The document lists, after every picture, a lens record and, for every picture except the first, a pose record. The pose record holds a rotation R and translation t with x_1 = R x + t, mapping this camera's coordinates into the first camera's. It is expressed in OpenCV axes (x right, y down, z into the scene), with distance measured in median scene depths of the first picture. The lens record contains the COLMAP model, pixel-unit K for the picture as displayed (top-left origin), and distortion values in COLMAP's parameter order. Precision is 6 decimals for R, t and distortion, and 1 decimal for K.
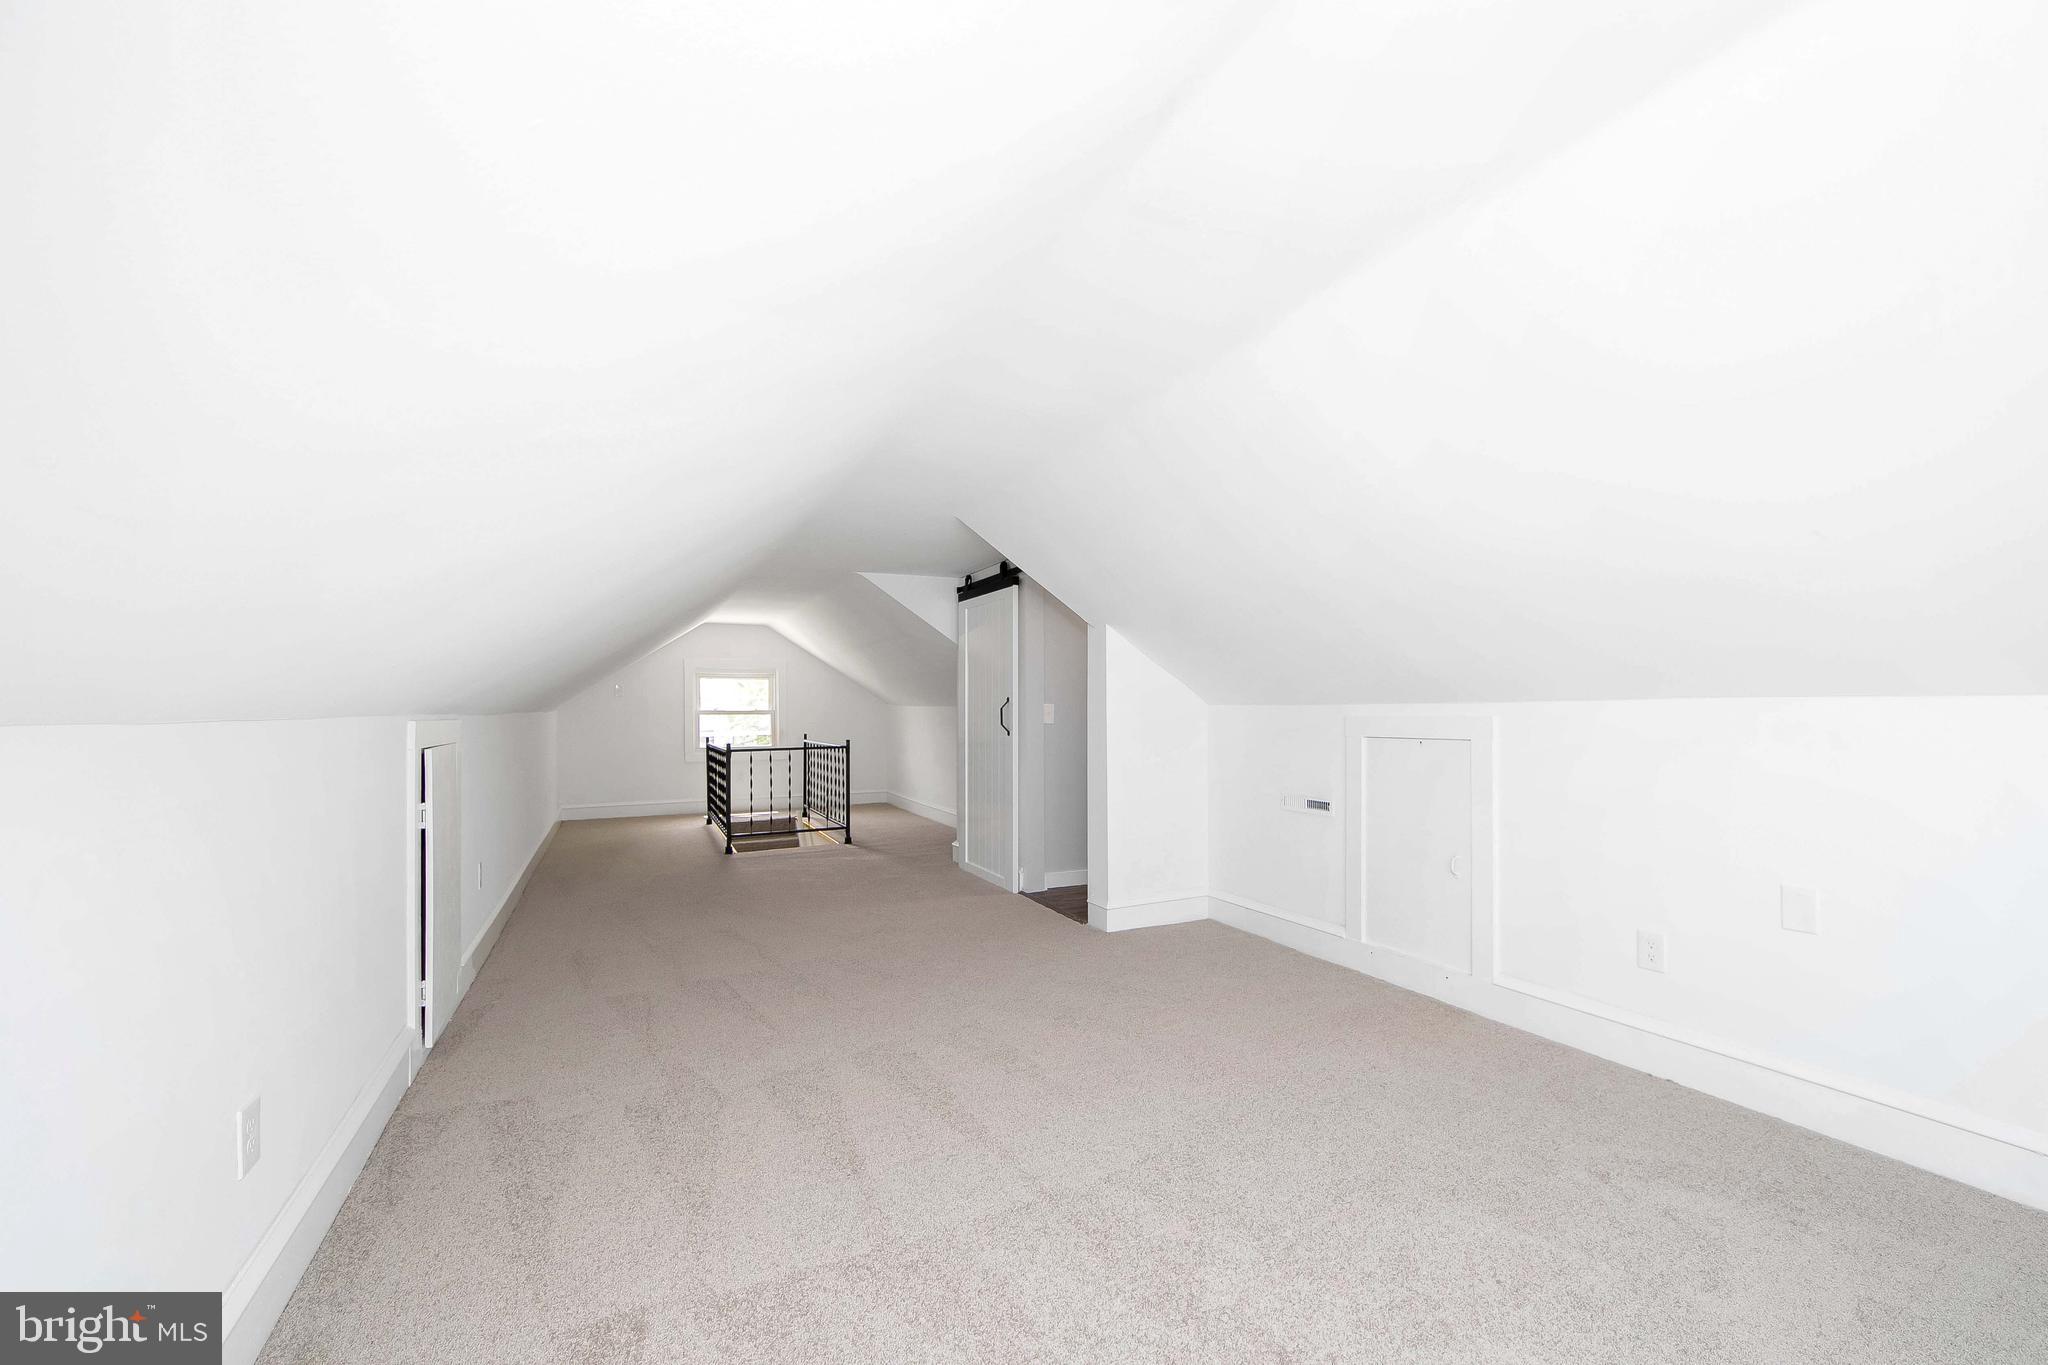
lens RADIAL K [[810.0, 0, 1058.5], [0, 810.0, 739.2], [0, 0, 1]] dist [-0.001062, -0.000003]
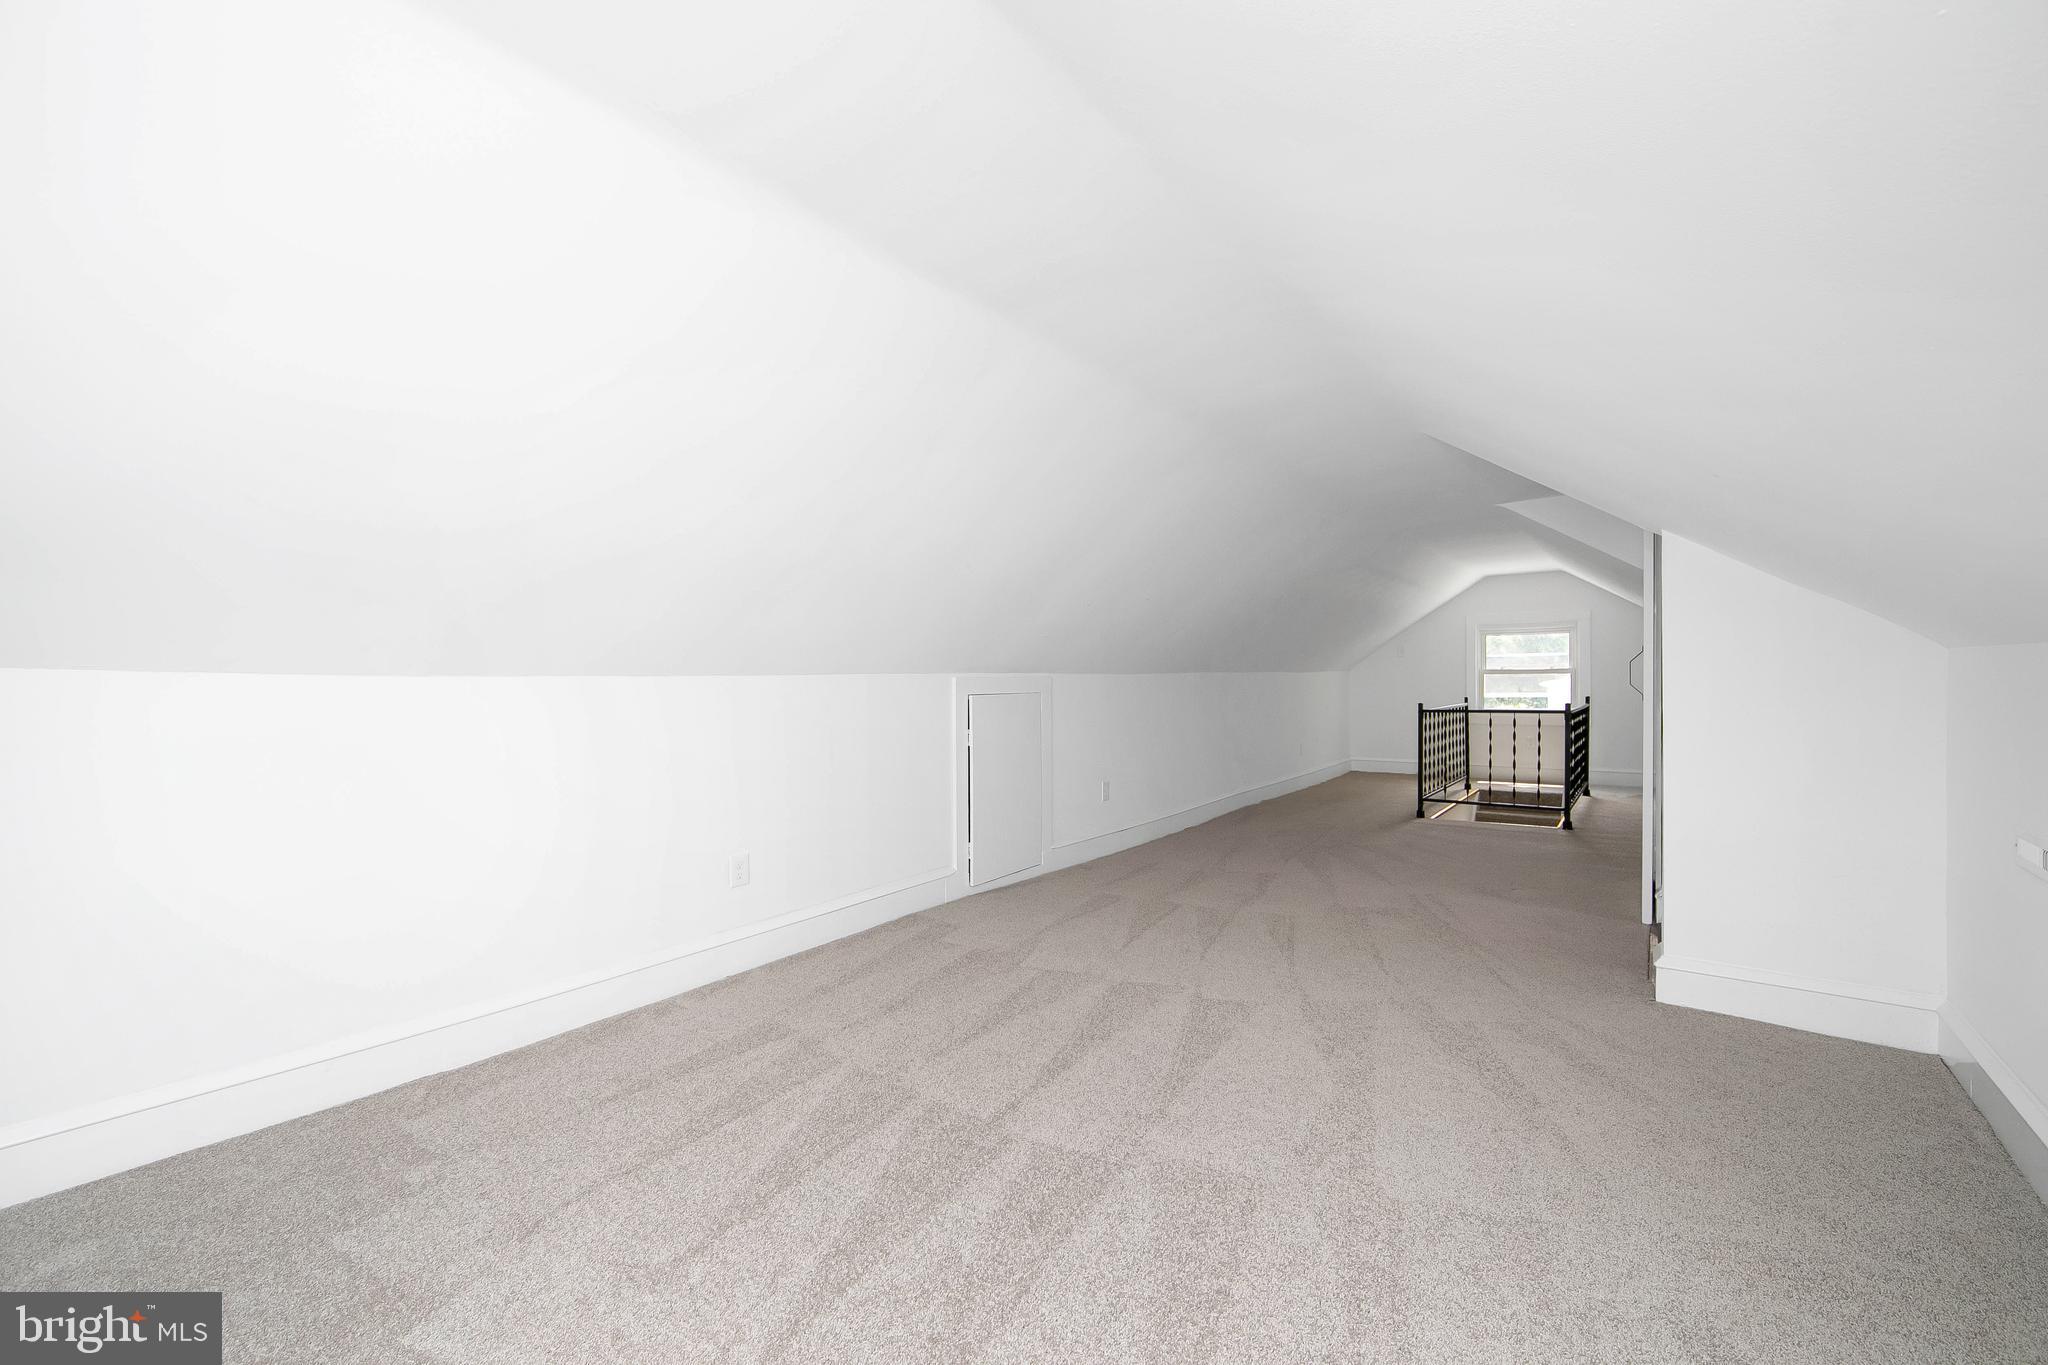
lens RADIAL K [[814.9, 0, 1033.9], [0, 814.9, 675.2], [0, 0, 1]] dist [-0.003035, -0.000069]
pose [[0.431014, -0.002476, -0.902342, 0.222039], [-0.024826, 0.999585, -0.014601, -0.002114], [0.902004, 0.028694, 0.430774, 0.130580]]
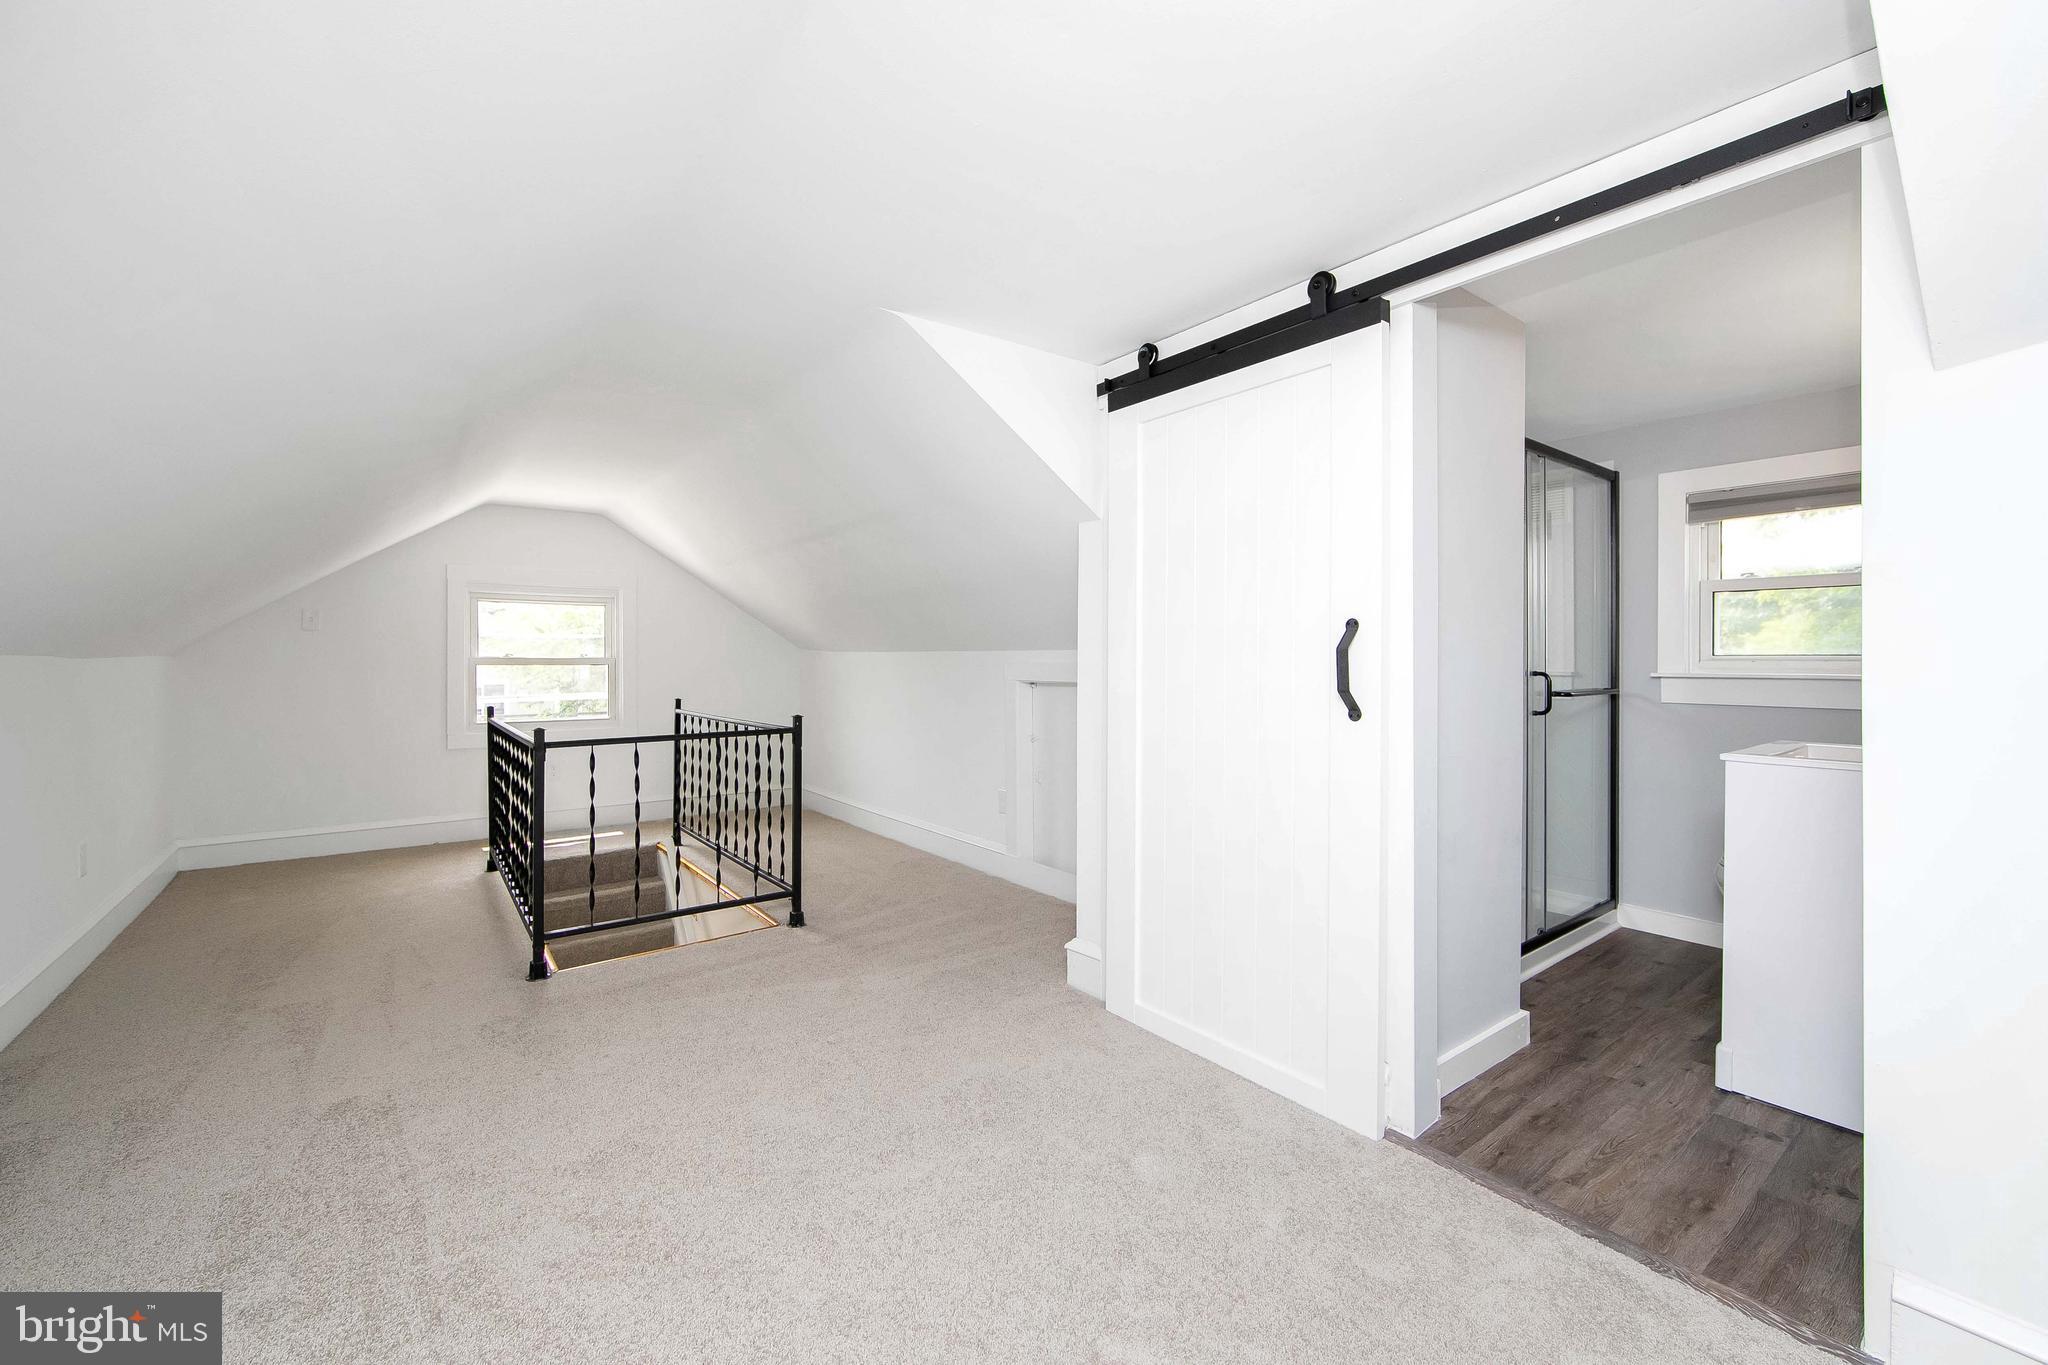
lens RADIAL K [[836.9, 0, 1032.2], [0, 836.9, 667.5], [0, 0, 1]] dist [-0.002413, 0.000174]
pose [[0.986611, 0.001173, 0.163085, -0.176431], [0.003521, 0.999588, -0.028488, -0.011726], [-0.163051, 0.028681, 0.986201, 0.409836]]
